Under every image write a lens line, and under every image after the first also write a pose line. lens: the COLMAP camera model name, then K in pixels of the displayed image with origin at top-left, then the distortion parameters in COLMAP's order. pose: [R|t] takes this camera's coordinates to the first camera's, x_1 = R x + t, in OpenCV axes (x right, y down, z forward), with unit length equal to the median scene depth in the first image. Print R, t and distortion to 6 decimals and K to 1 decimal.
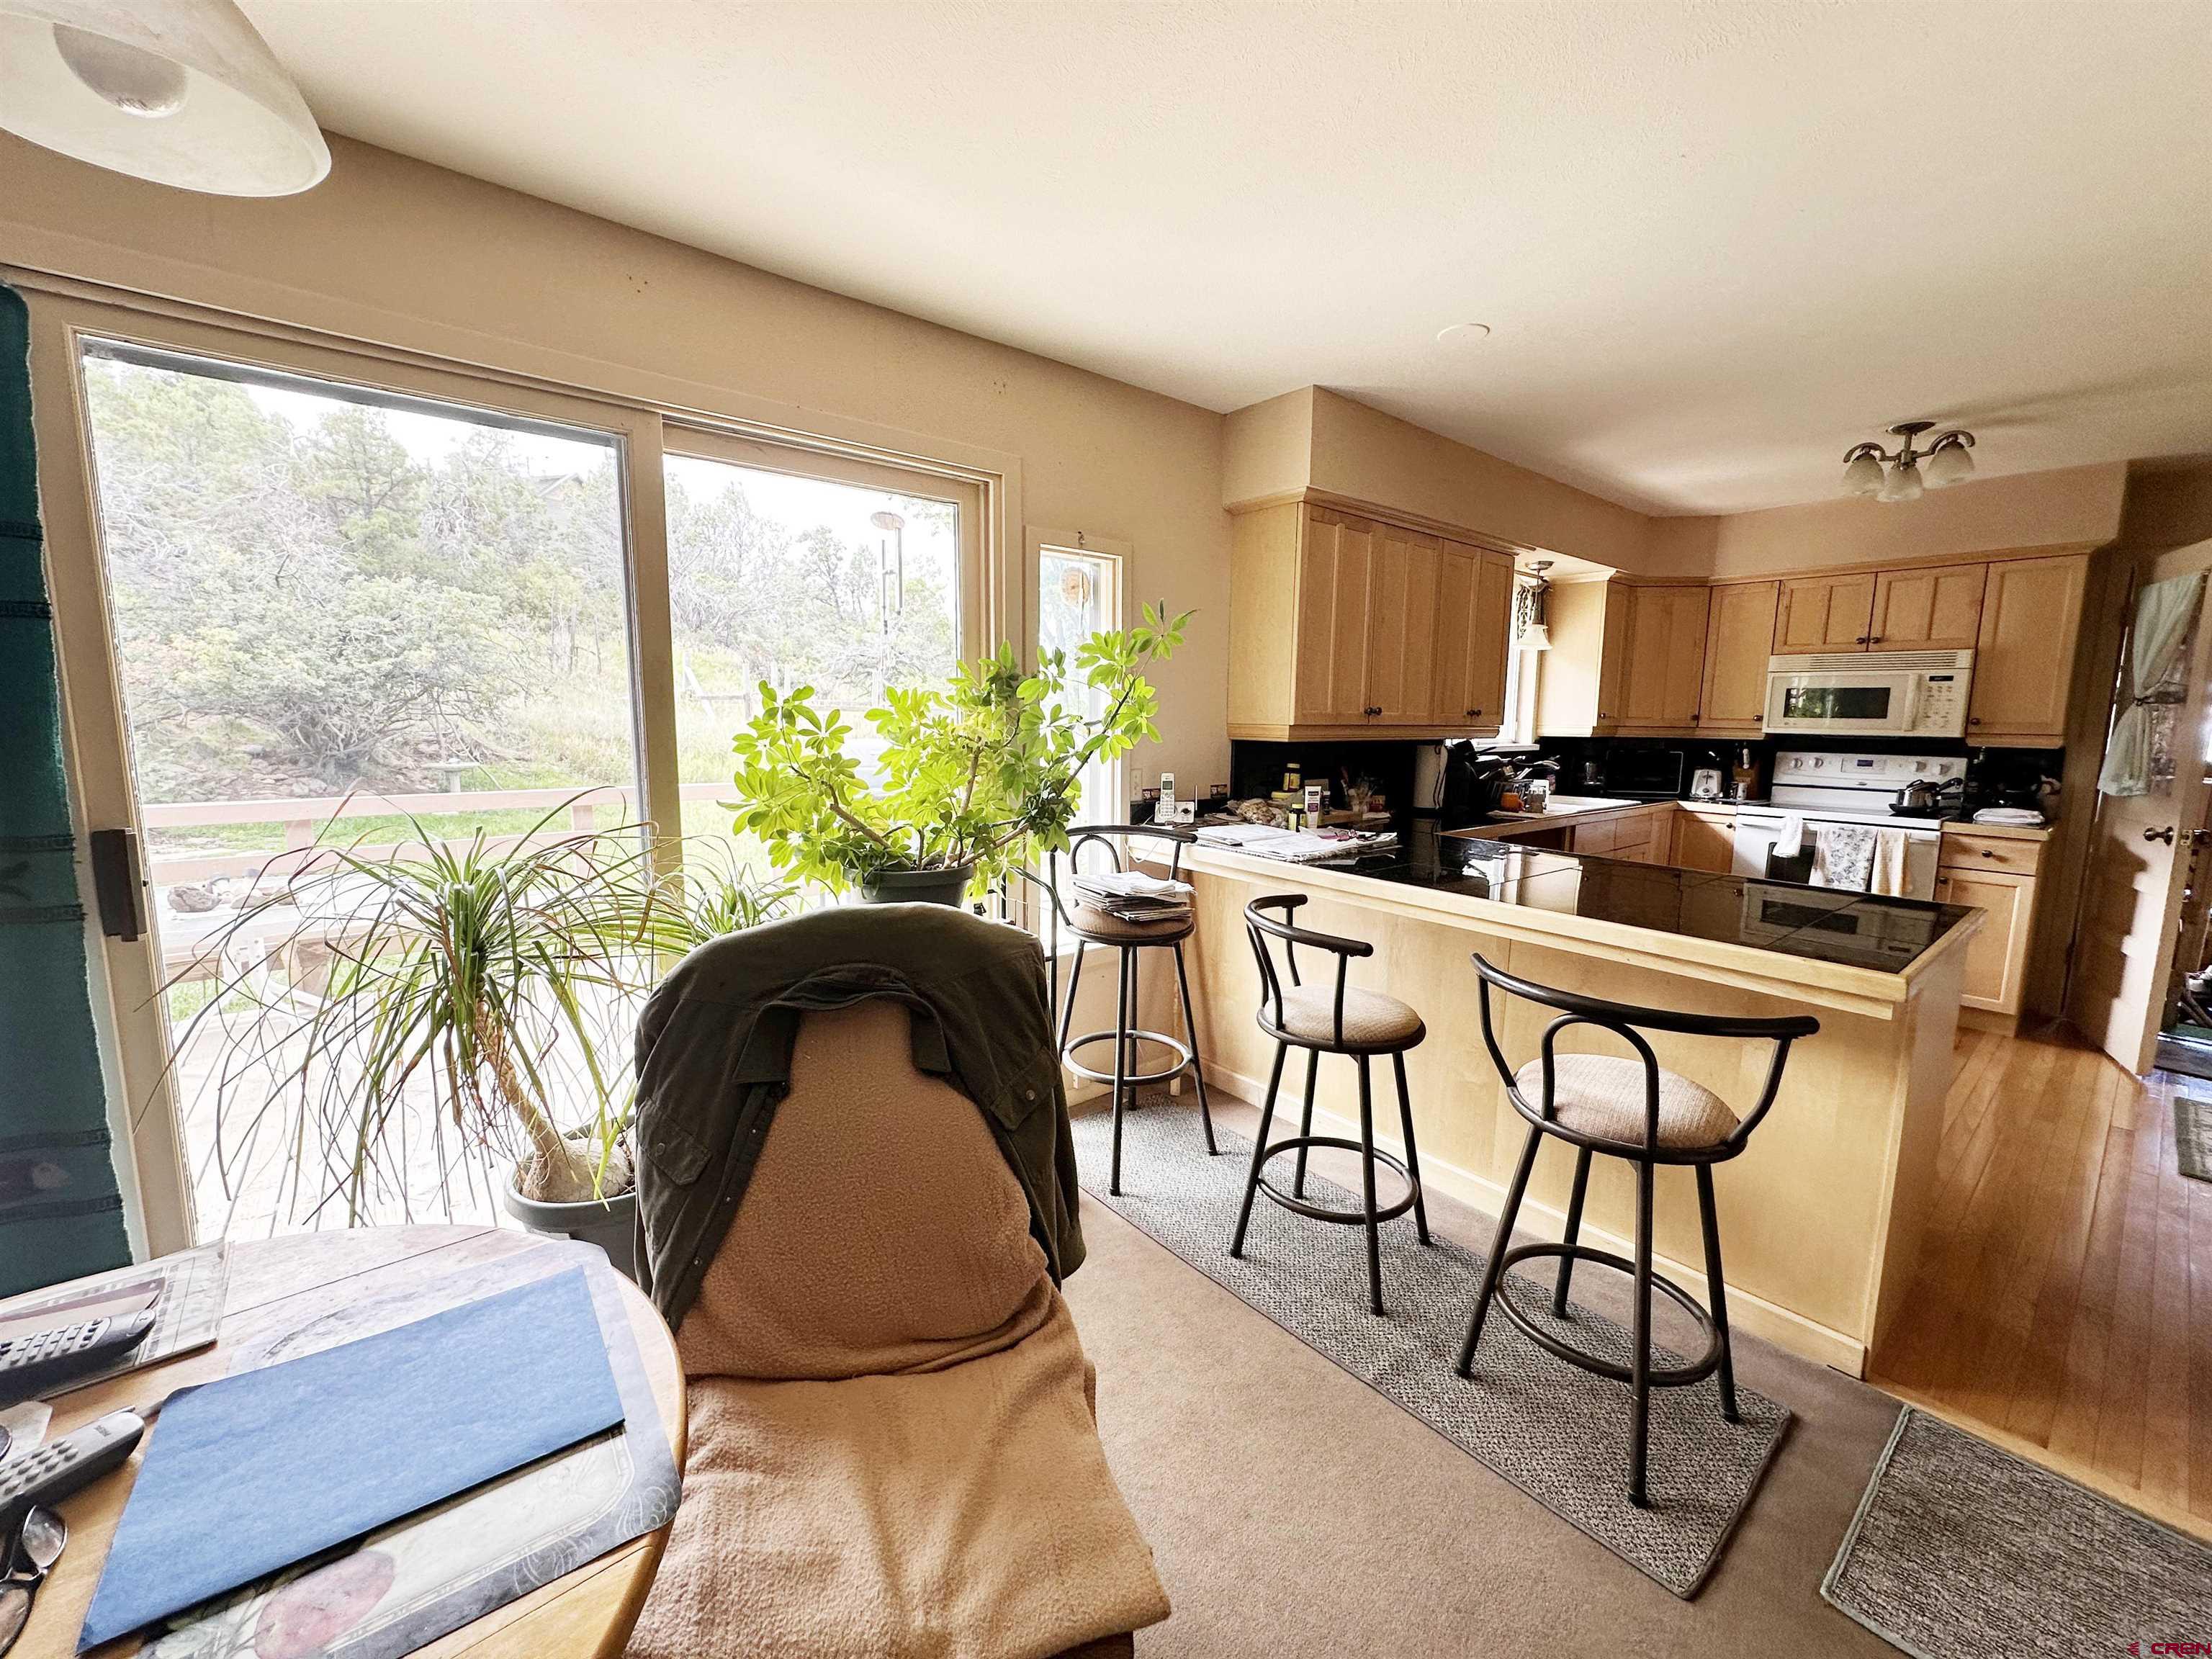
lens RADIAL K [[895.2, 0, 1106.0], [0, 895.2, 829.5], [0, 0, 1]] dist [-0.000167, -0.000298]
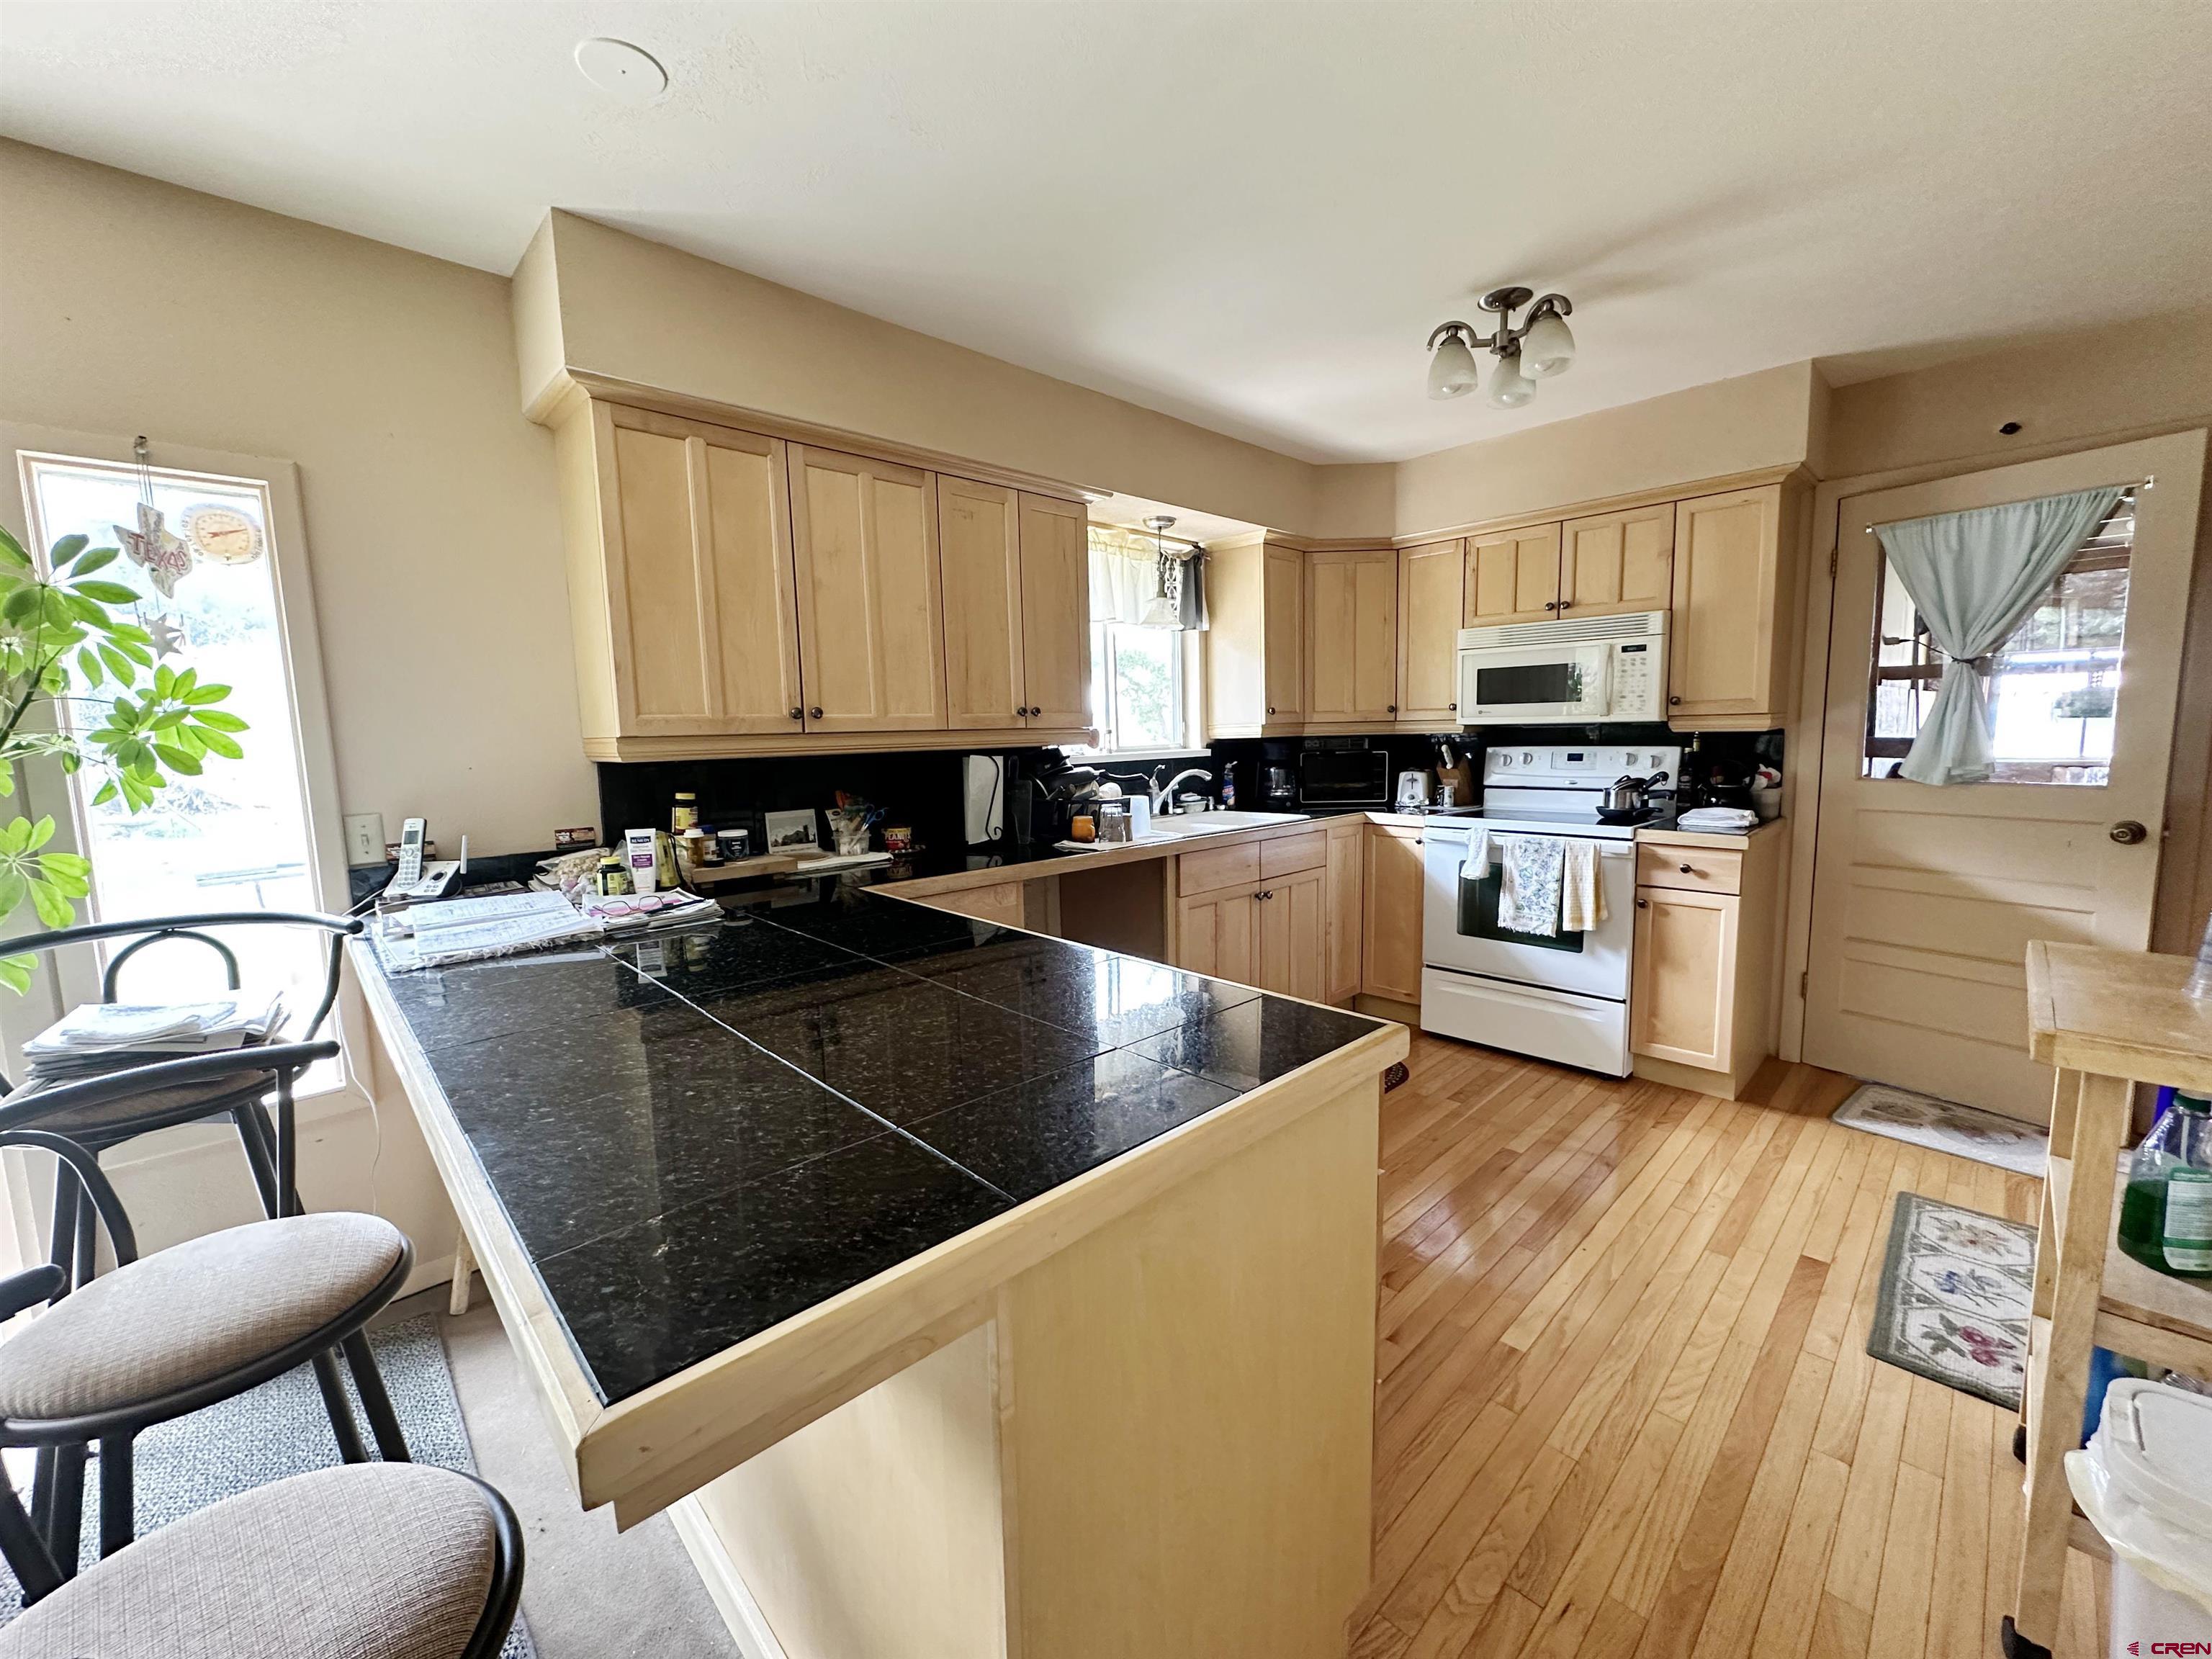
lens RADIAL K [[895.2, 0, 1106.0], [0, 895.2, 829.5], [0, 0, 1]] dist [-0.000167, -0.000298]
pose [[0.996257, -0.044799, 0.073925, 0.395028], [0.046128, 0.998801, -0.016379, -0.015992], [-0.073103, 0.019727, 0.997129, 0.239900]]
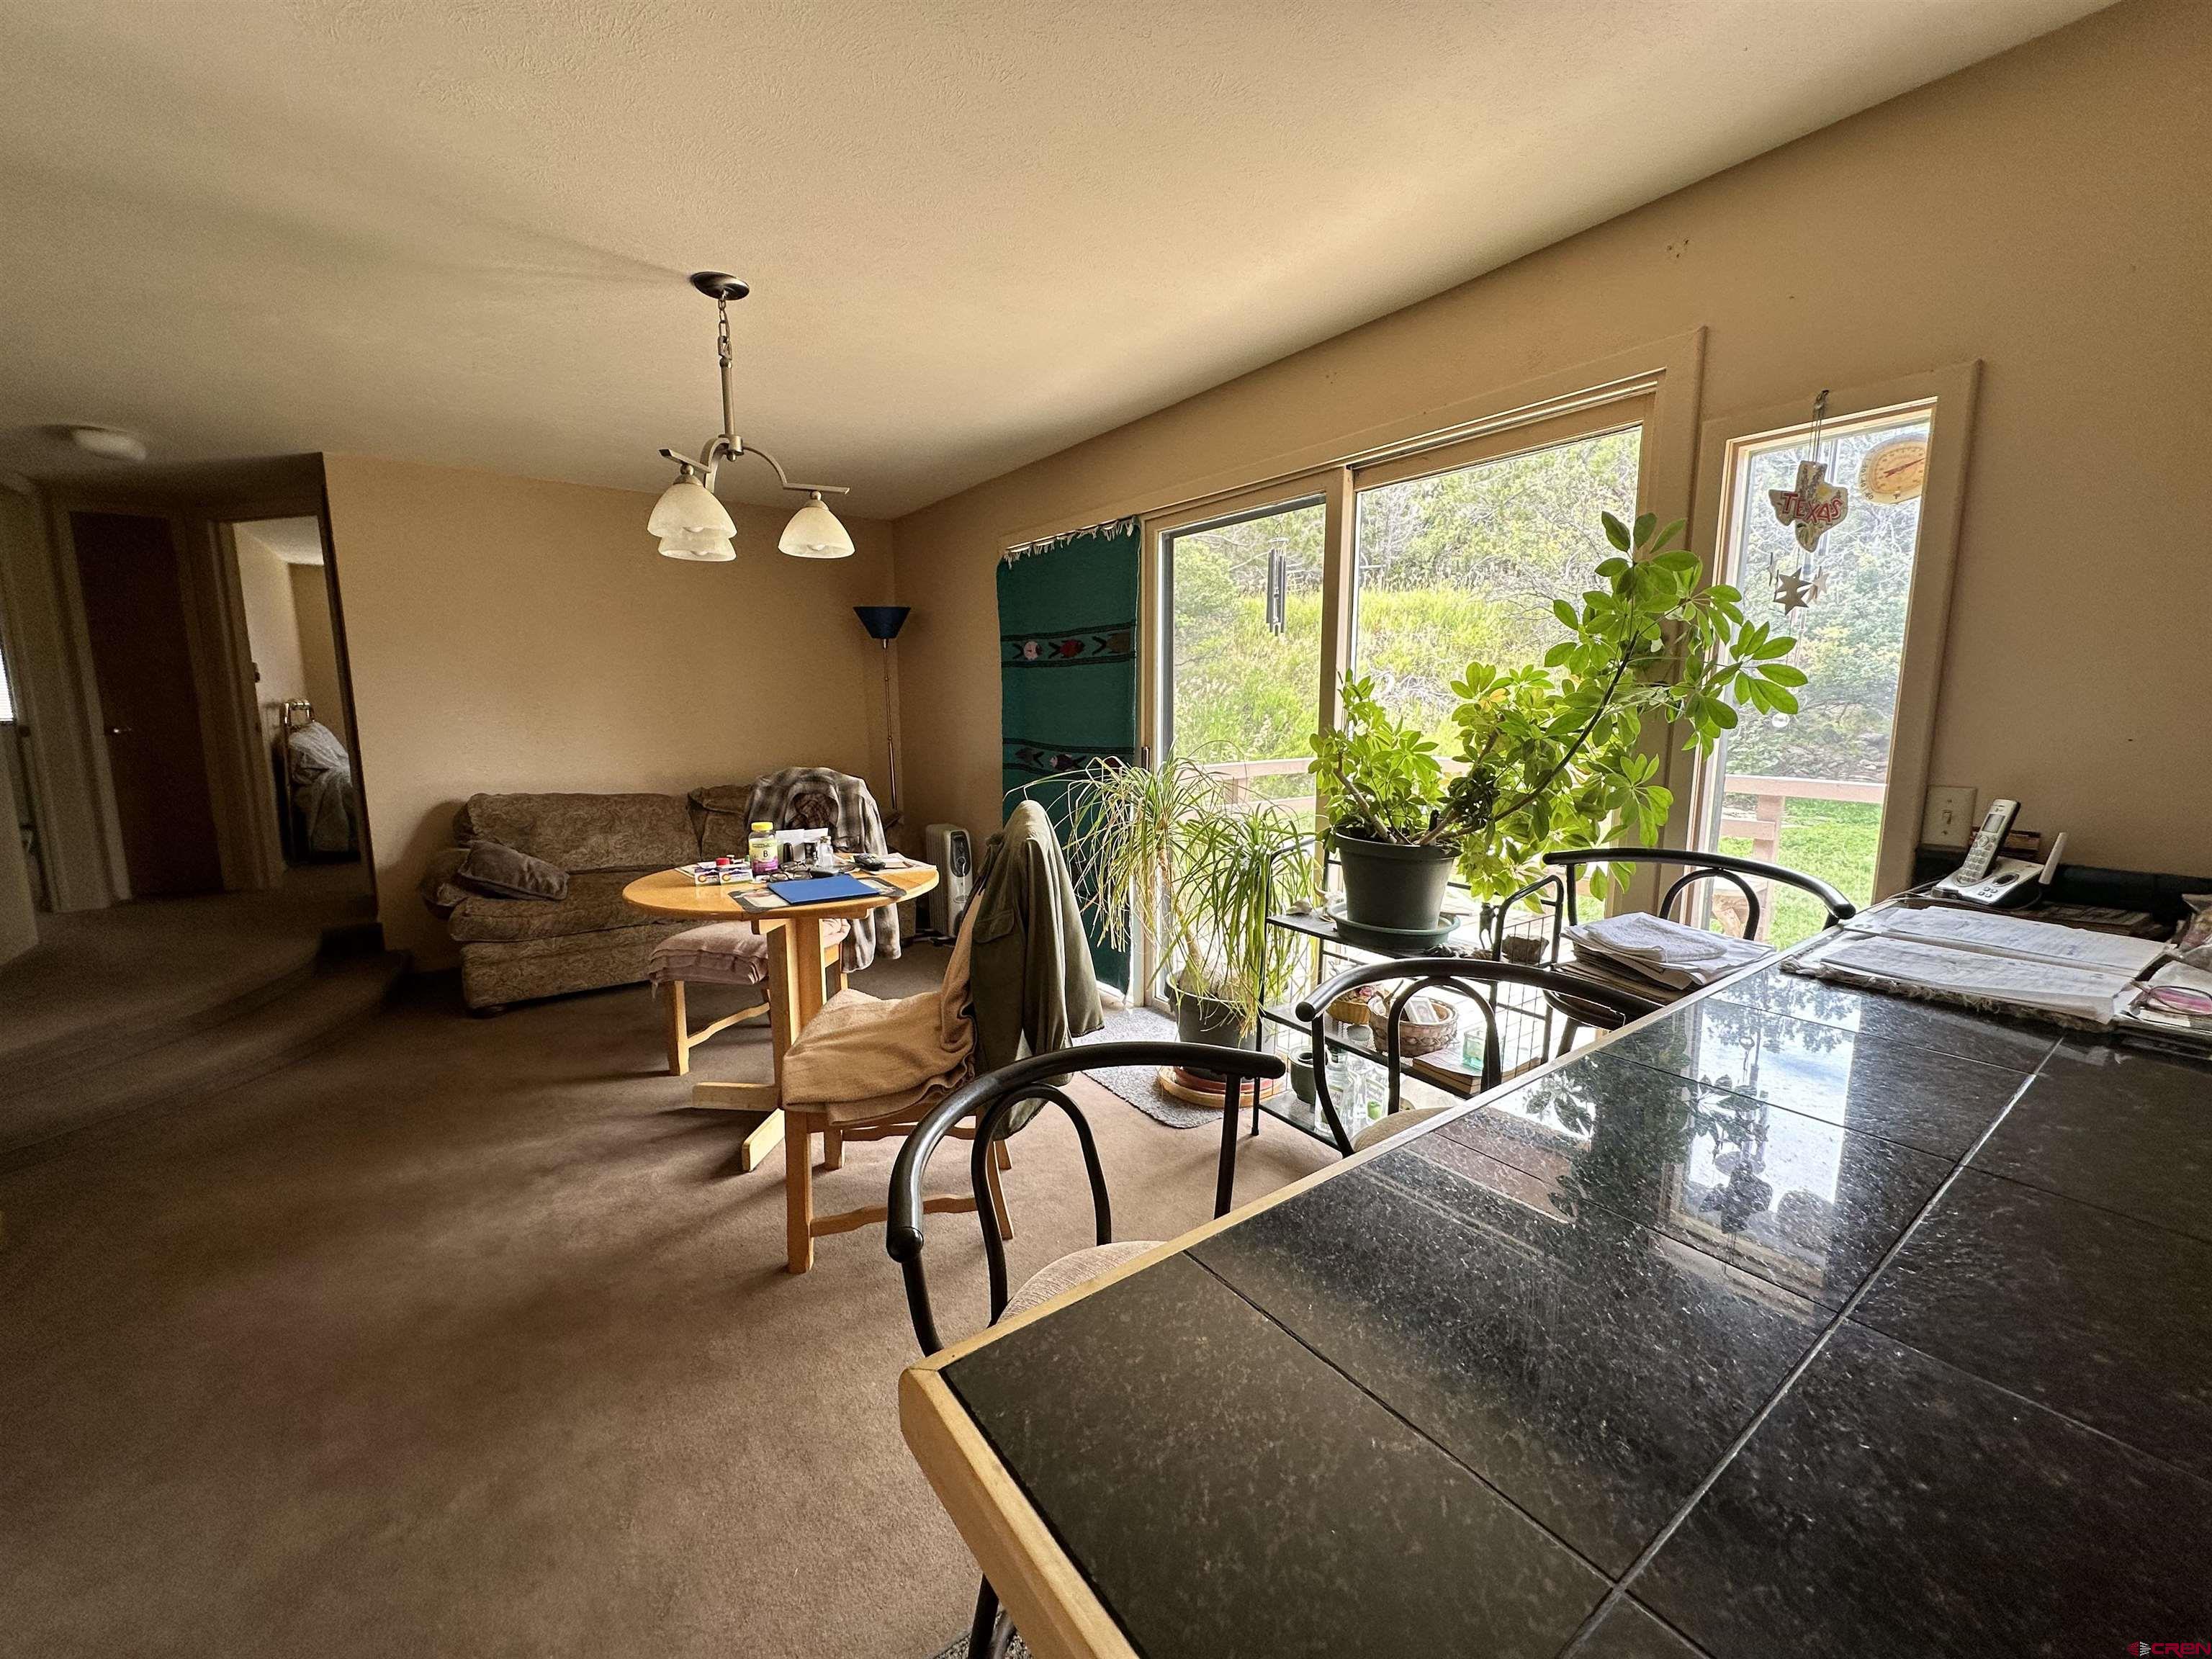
lens RADIAL K [[895.2, 0, 1106.0], [0, 895.2, 829.5], [0, 0, 1]] dist [-0.000167, -0.000298]
pose [[-0.084759, 0.133631, -0.987400, 0.459497], [-0.126556, 0.981496, 0.143695, -0.041523], [0.988332, 0.137141, -0.066279, 0.407530]]
